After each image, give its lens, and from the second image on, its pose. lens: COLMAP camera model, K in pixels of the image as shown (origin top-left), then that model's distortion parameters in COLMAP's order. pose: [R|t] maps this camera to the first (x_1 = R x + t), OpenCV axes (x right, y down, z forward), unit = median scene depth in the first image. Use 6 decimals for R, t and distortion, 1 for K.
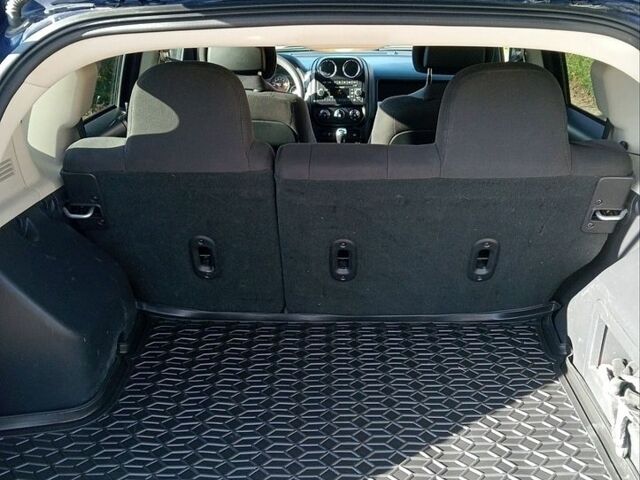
lens RADIAL K [[650.8, 0, 320.0], [0, 650.8, 240.0], [0, 0, 1]] dist [0.016985, -0.026001]
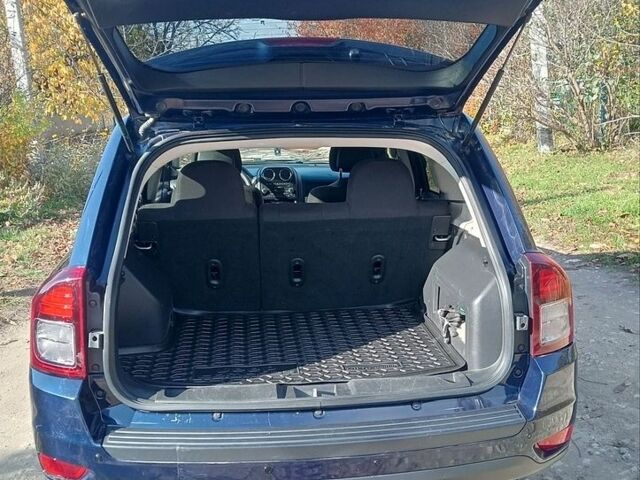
lens RADIAL K [[650.8, 0, 320.0], [0, 650.8, 240.0], [0, 0, 1]] dist [0.016985, -0.026001]
pose [[0.991116, -0.027080, 0.130218, -0.126847], [0.050460, 0.982416, -0.179758, 0.260893], [-0.123060, 0.184731, 0.975054, -0.696648]]
